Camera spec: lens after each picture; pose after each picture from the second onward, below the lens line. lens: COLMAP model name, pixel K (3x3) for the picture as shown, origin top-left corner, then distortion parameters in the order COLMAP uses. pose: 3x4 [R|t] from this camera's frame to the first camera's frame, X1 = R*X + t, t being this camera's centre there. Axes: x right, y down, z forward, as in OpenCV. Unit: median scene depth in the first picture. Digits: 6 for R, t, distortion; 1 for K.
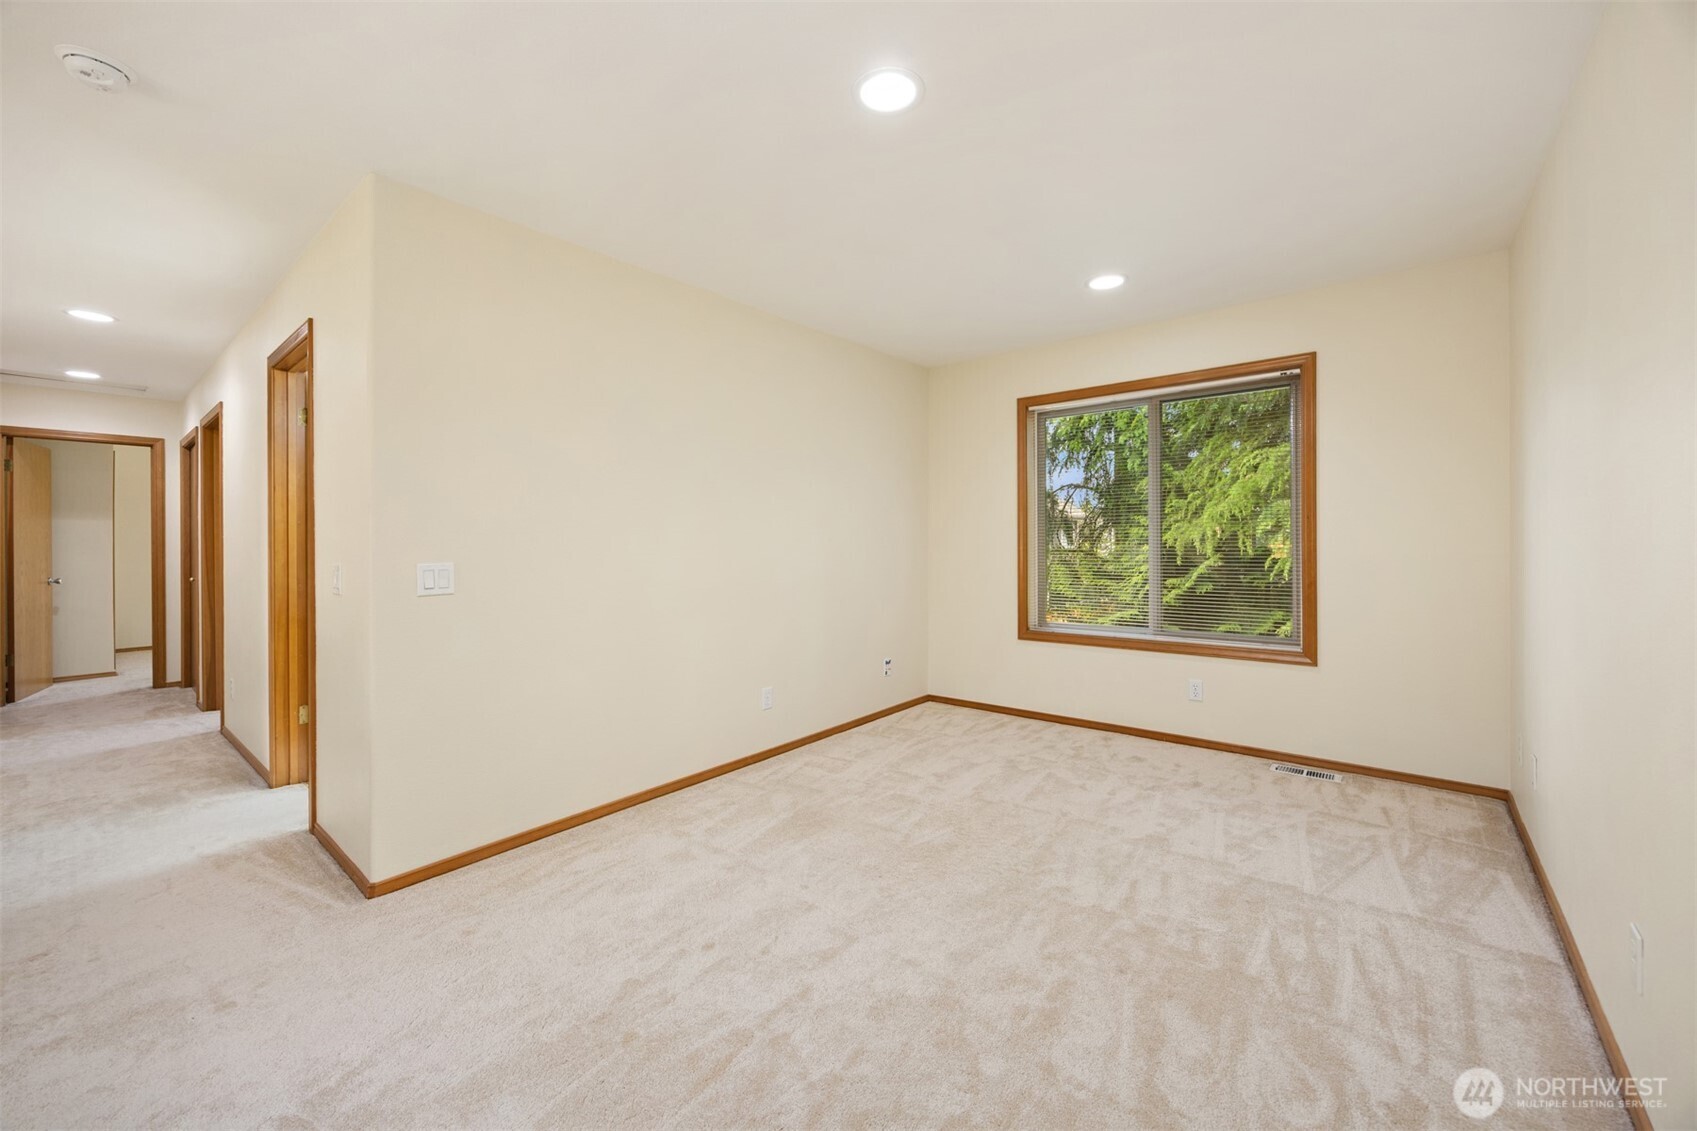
lens RADIAL K [[652.6, 0, 870.7], [0, 652.6, 560.2], [0, 0, 1]] dist [-0.002283, -0.000075]
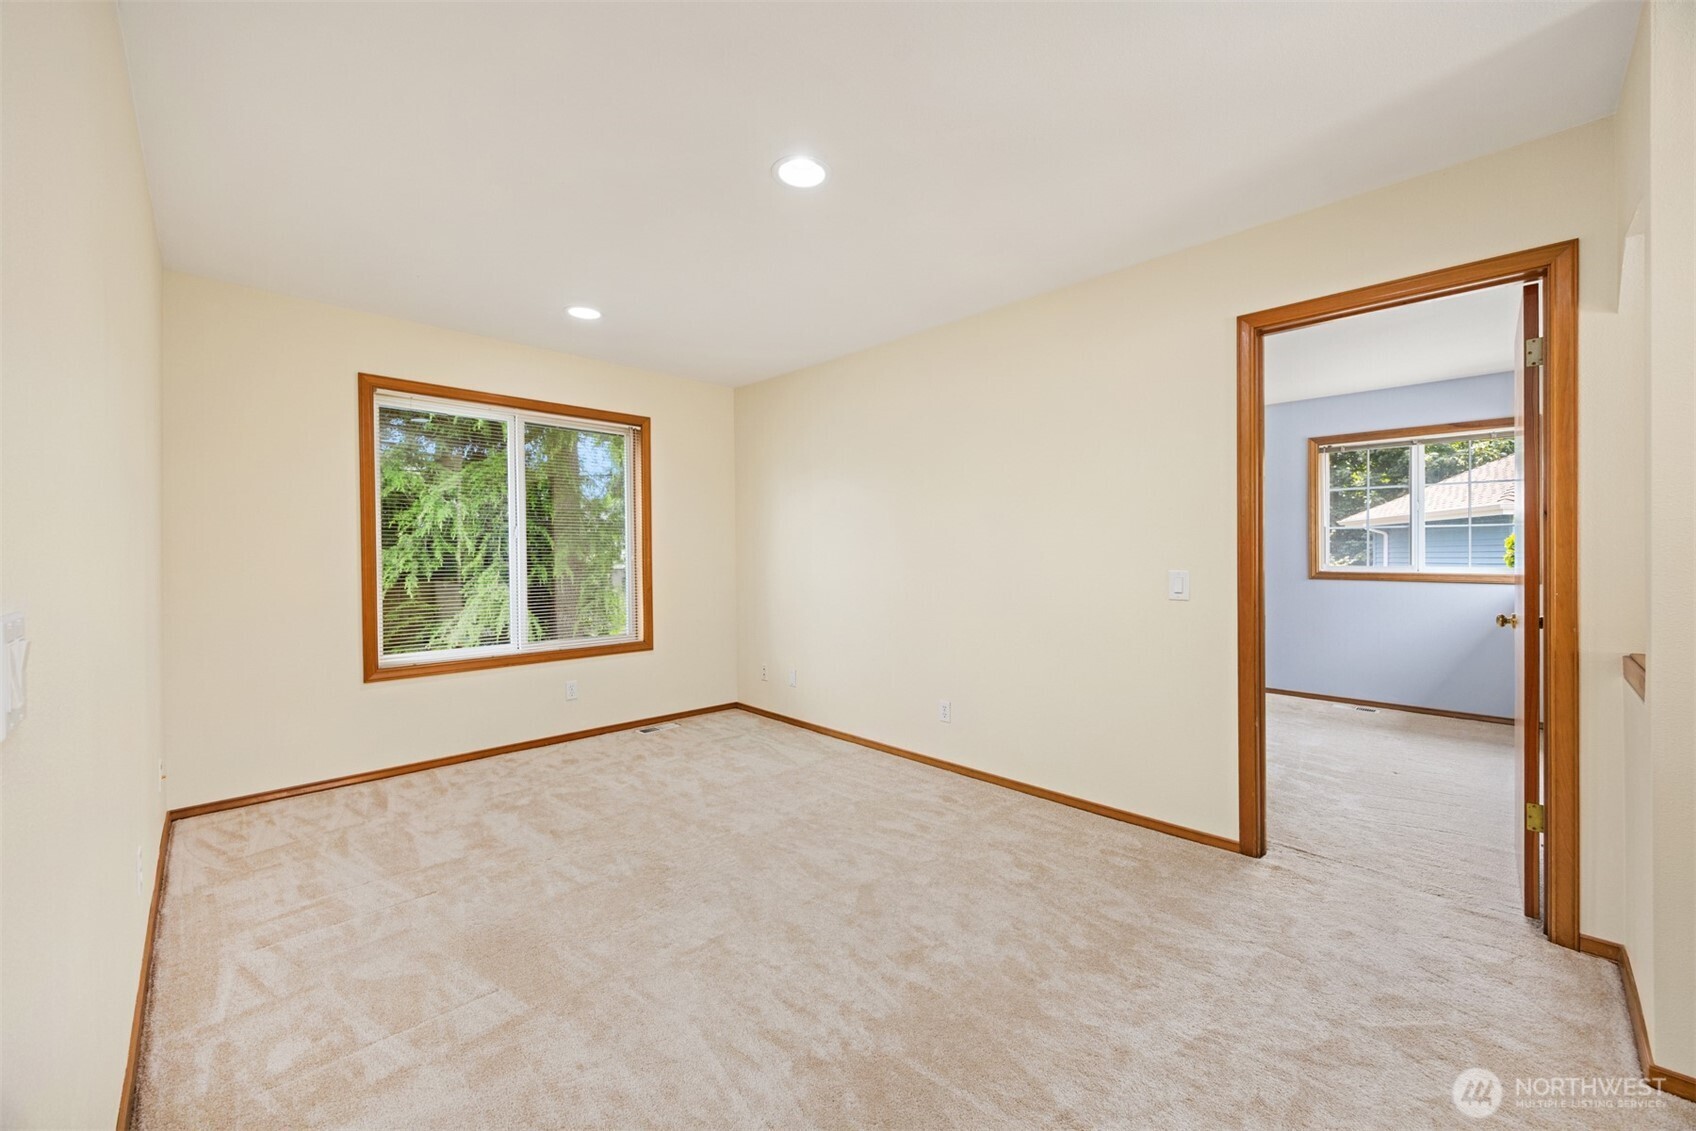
lens RADIAL K [[652.2, 0, 870.2], [0, 652.2, 560.2], [0, 0, 1]] dist [-0.002283, -0.000075]
pose [[0.102299, -0.001263, 0.994753, -0.645466], [0.029912, 0.999551, -0.001807, -0.006017], [-0.994304, 0.029939, 0.102291, 0.427150]]
